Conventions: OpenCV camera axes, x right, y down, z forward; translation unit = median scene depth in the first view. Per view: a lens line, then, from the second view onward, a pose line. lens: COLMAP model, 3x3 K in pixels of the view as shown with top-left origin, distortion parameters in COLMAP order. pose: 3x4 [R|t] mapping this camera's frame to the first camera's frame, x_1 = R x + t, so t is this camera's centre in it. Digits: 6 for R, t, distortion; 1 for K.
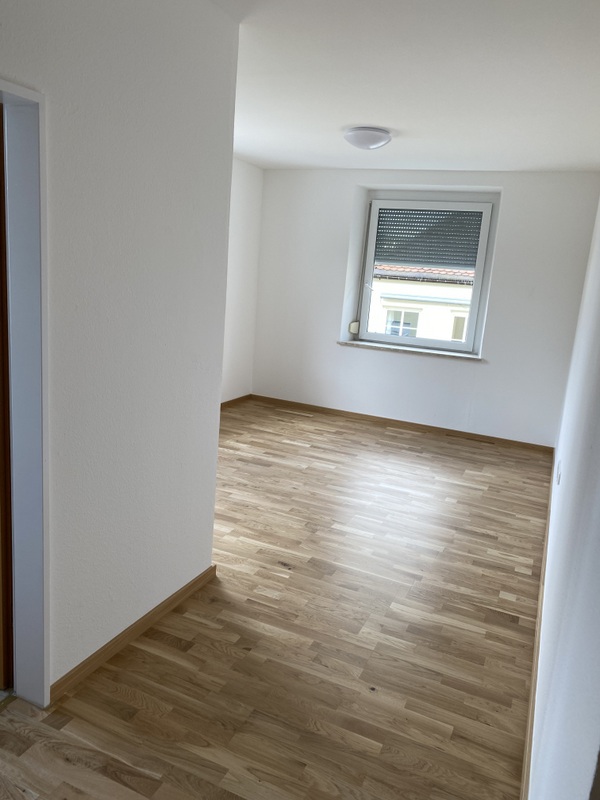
lens RADIAL K [[609.2, 0, 292.7], [0, 609.2, 401.1], [0, 0, 1]] dist [0.009441, -0.013063]
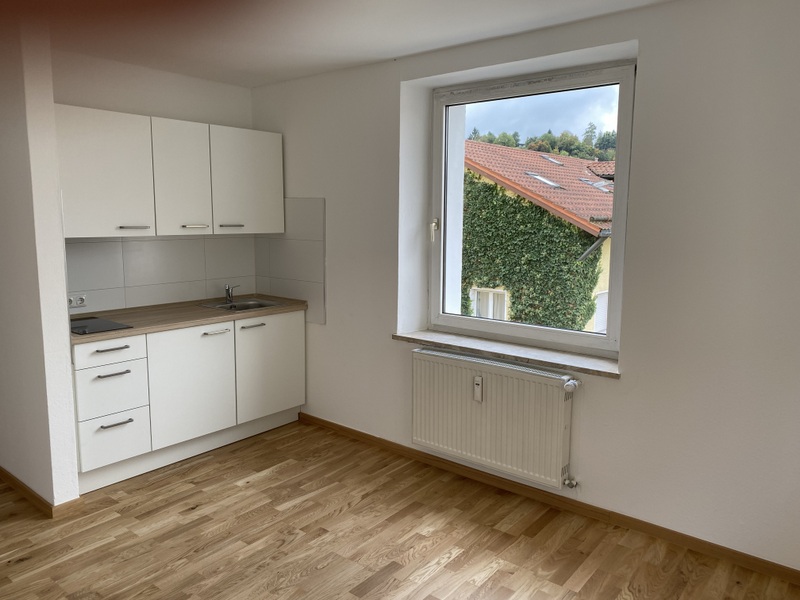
lens RADIAL K [[609.2, 0, 403.5], [0, 609.2, 293.1], [0, 0, 1]] dist [0.009441, -0.013063]
pose [[-0.243927, 0.056422, -0.968151, 0.442919], [-0.237480, 0.964437, 0.116039, -0.213388], [0.940268, 0.258221, -0.221853, 1.064931]]
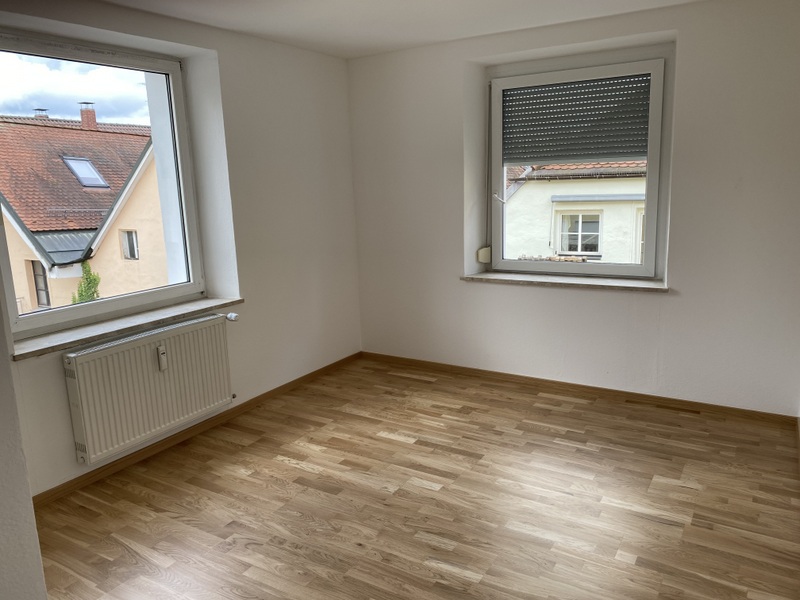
lens RADIAL K [[609.2, 0, 404.0], [0, 609.2, 298.2], [0, 0, 1]] dist [0.009441, -0.013063]
pose [[0.987673, -0.079605, -0.134774, 0.133112], [0.076466, 0.996670, -0.028323, -0.074676], [0.136580, 0.017668, 0.990471, 0.350127]]
